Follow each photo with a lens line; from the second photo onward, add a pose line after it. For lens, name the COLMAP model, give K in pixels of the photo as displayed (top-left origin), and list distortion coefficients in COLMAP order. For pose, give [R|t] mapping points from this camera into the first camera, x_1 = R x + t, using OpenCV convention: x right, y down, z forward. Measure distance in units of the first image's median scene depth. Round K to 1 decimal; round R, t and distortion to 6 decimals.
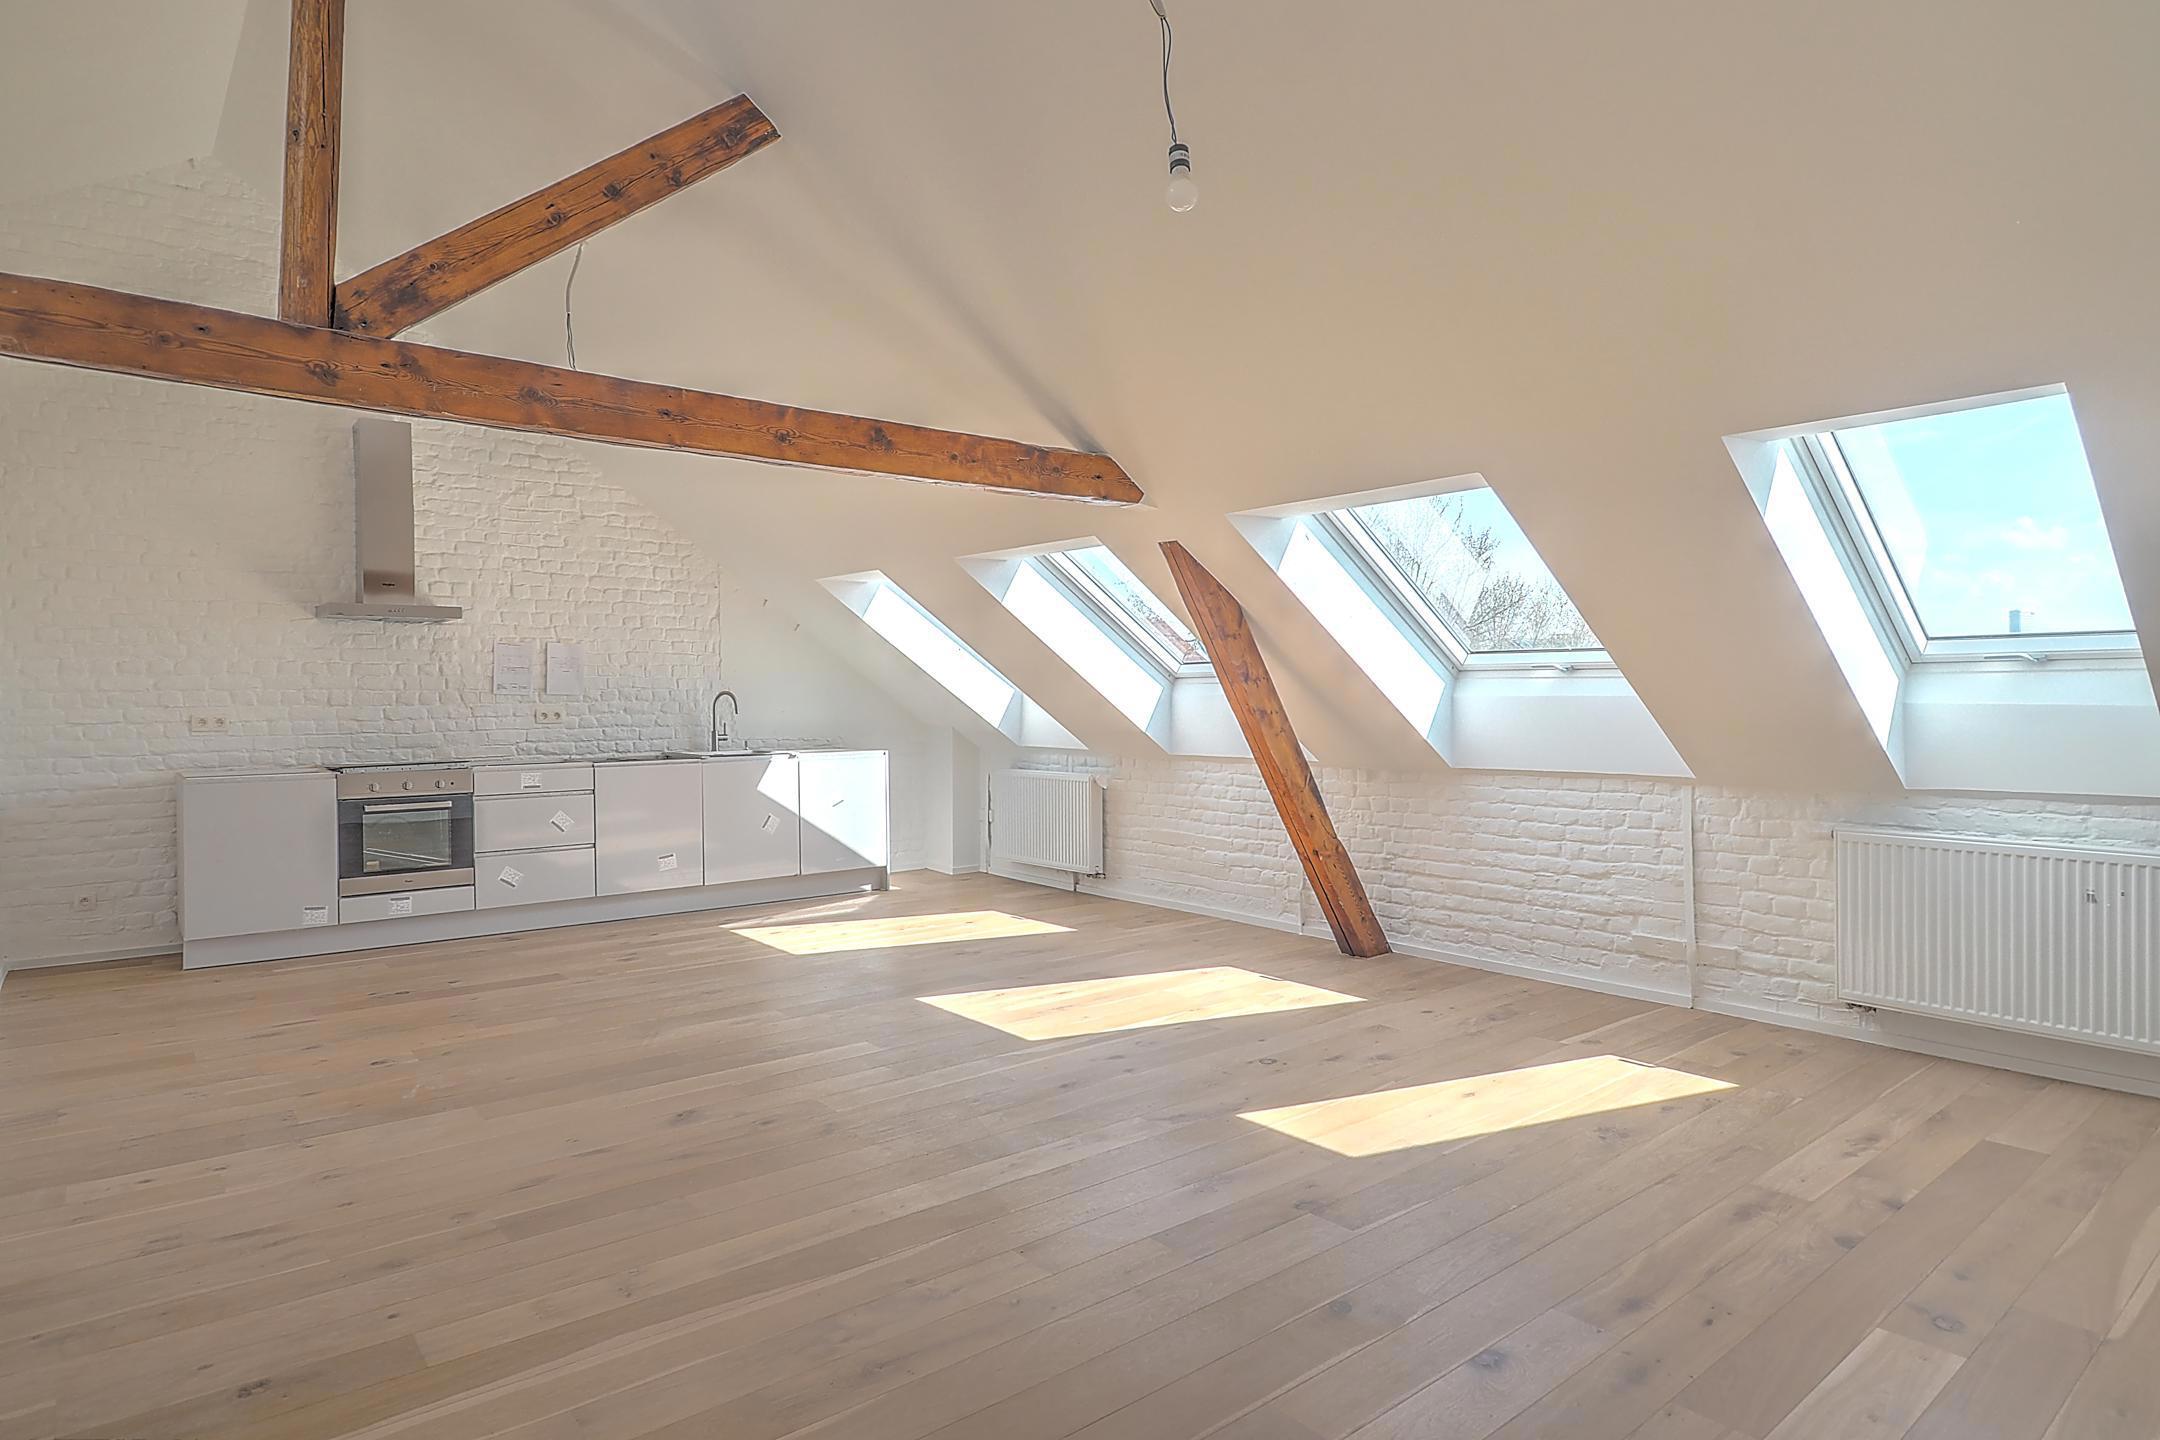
lens RADIAL K [[1218.5, 0, 1085.3], [0, 1218.5, 697.8], [0, 0, 1]] dist [-0.009497, -0.000710]
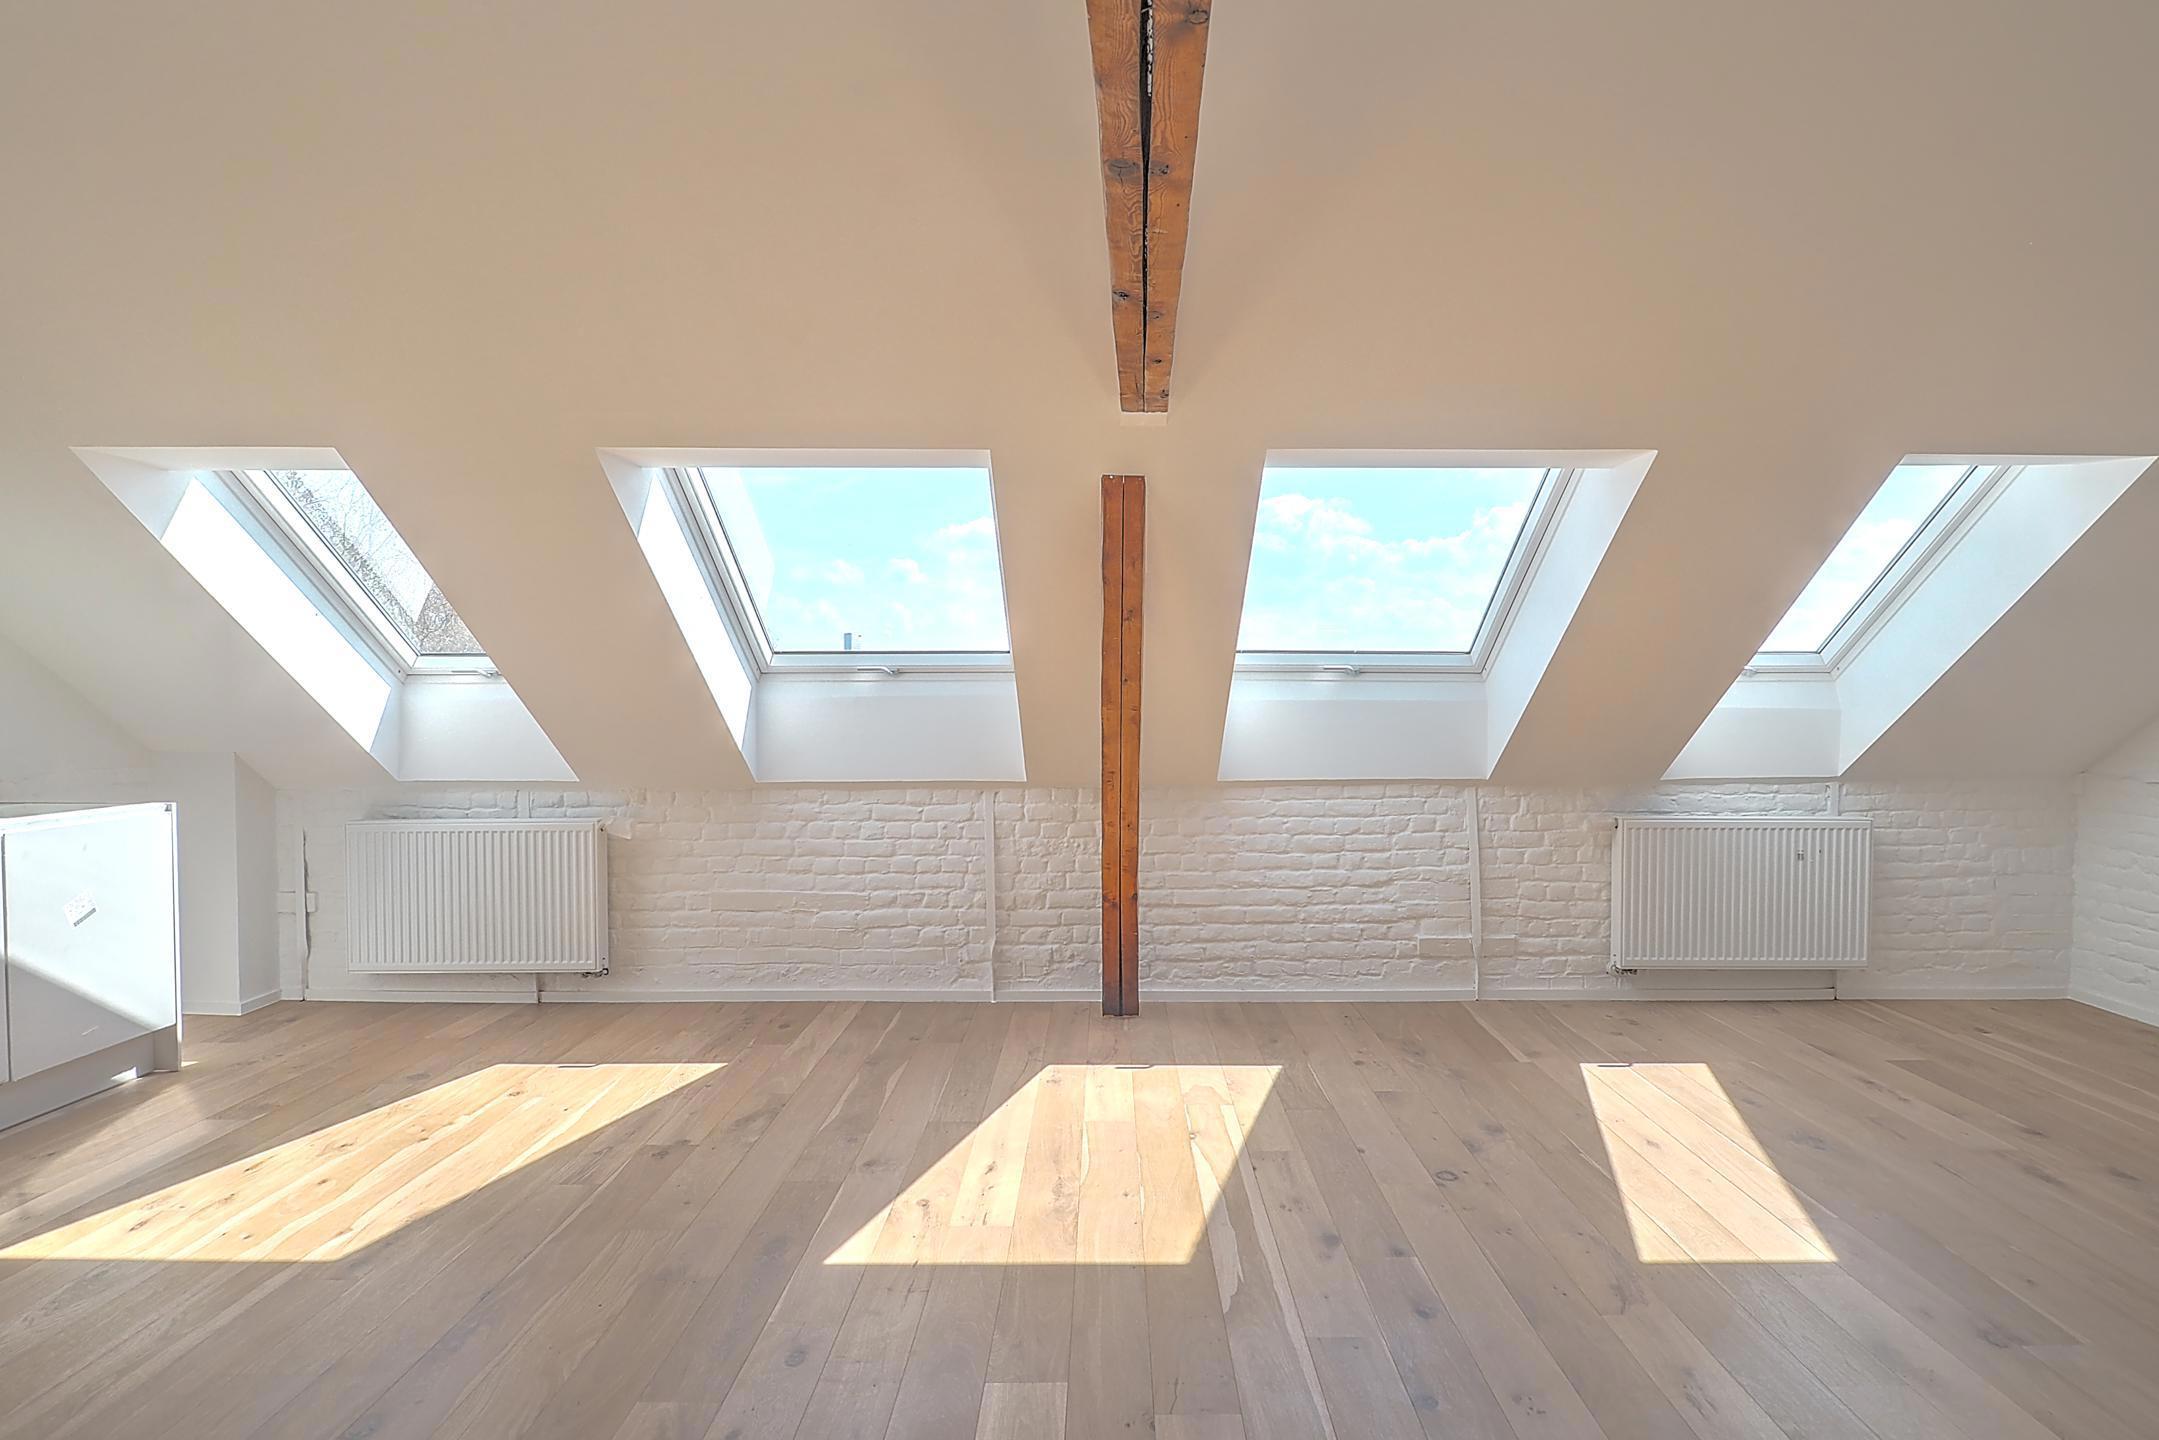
lens RADIAL K [[1188.4, 0, 1107.2], [0, 1188.4, 727.4], [0, 0, 1]] dist [-0.005699, -0.000751]
pose [[0.632094, -0.015455, 0.774738, -0.437037], [-0.000787, 0.999788, 0.020587, 0.000864], [-0.774891, -0.013622, 0.631948, 0.544019]]
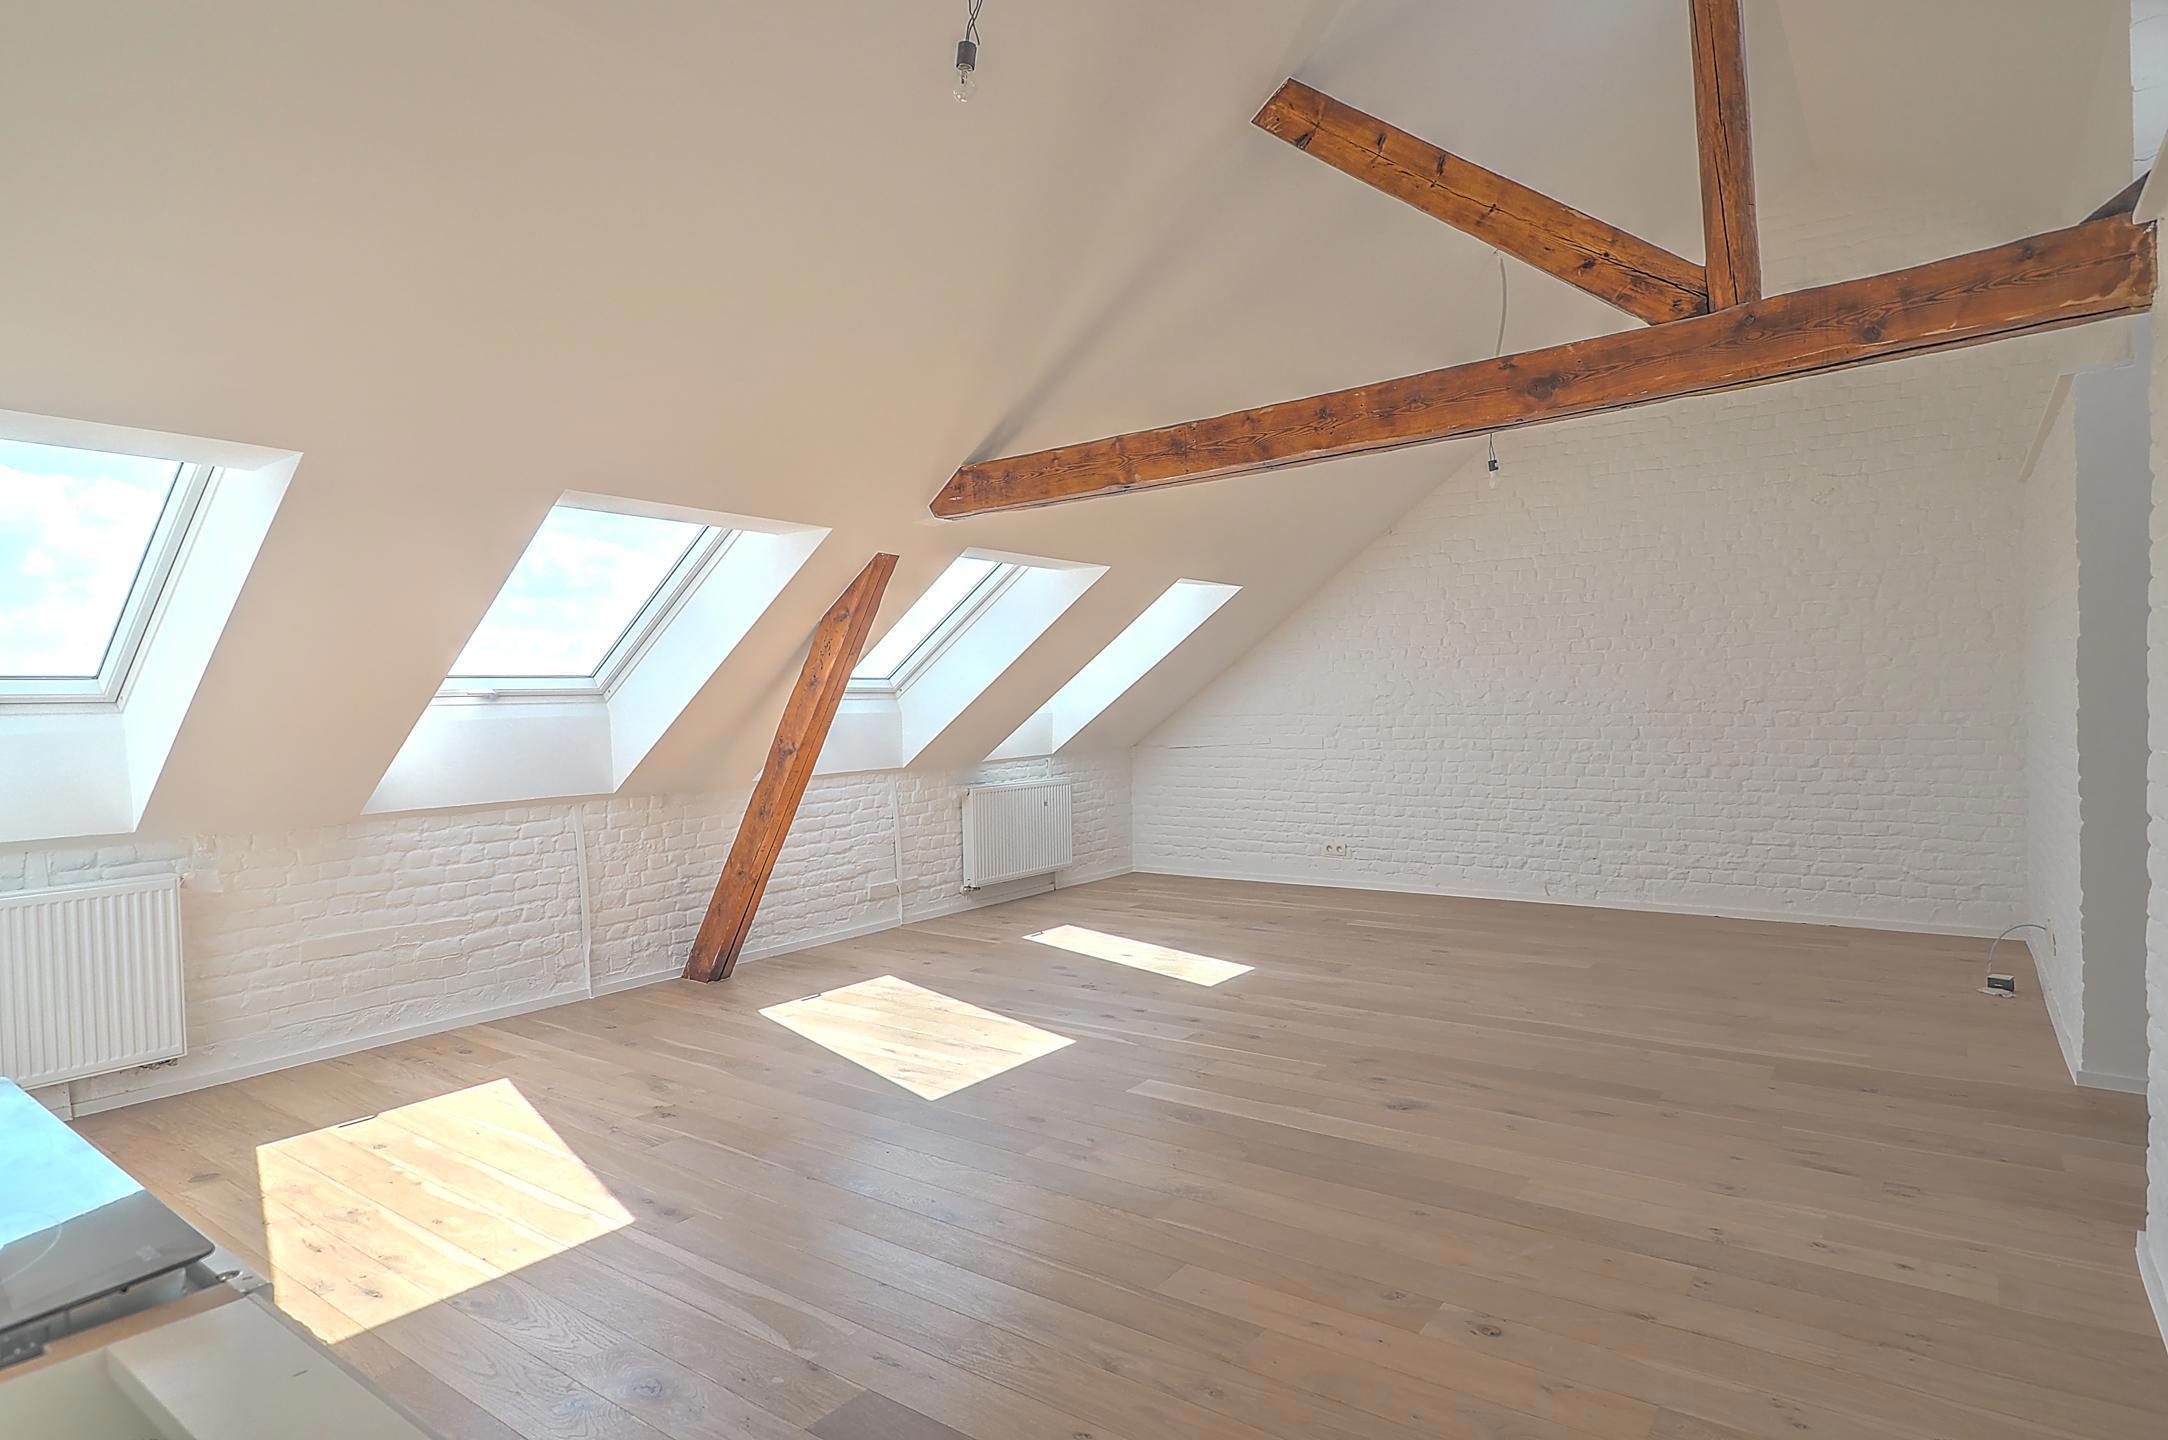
lens RADIAL K [[1180.2, 0, 1061.2], [0, 1180.2, 725.5], [0, 0, 1]] dist [-0.019369, -0.001188]
pose [[-0.243120, -0.006066, 0.969977, -0.834900], [0.028166, 0.999515, 0.013310, 0.000786], [-0.969587, 0.030556, -0.242831, 1.034886]]
